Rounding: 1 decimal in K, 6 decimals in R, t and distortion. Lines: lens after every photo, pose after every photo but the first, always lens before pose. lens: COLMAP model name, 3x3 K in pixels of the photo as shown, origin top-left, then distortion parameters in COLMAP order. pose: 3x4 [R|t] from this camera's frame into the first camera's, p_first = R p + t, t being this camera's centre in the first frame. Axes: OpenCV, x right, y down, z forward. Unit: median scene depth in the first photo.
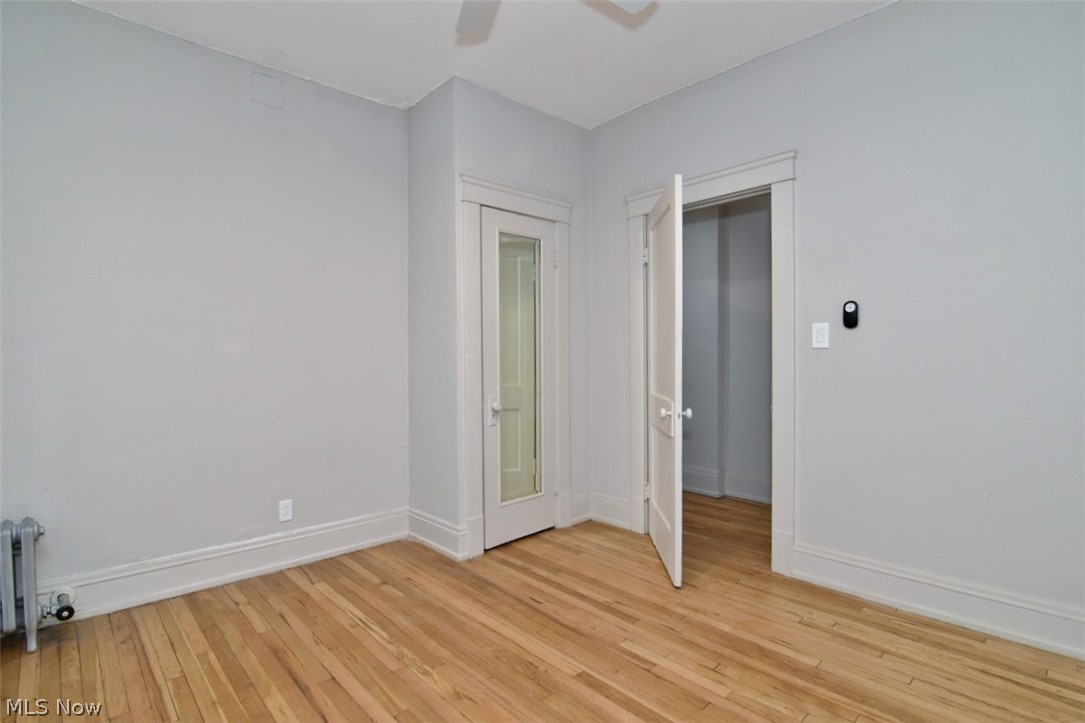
lens RADIAL K [[531.9, 0, 548.2], [0, 531.9, 362.0], [0, 0, 1]] dist [-0.000805, -0.012731]
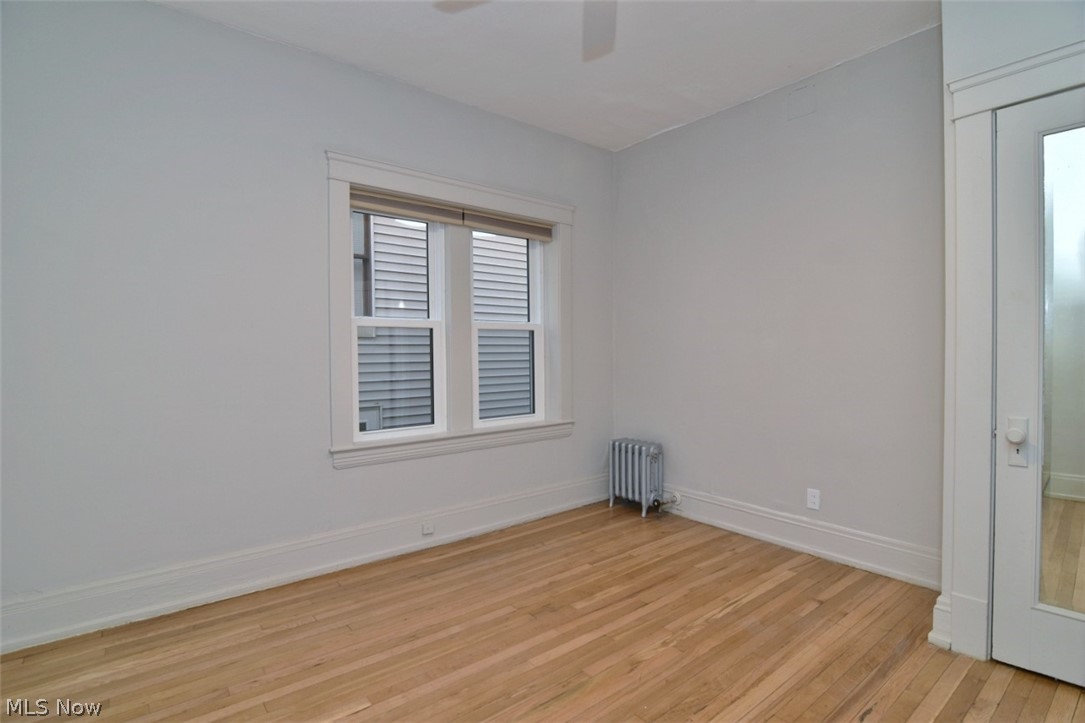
lens RADIAL K [[531.9, 0, 548.2], [0, 531.9, 362.0], [0, 0, 1]] dist [-0.000805, -0.012731]
pose [[-0.076076, 0.024850, -0.996792, 0.689027], [-0.004356, 0.999672, 0.025254, -0.015206], [0.997093, 0.006264, -0.075942, 0.671525]]
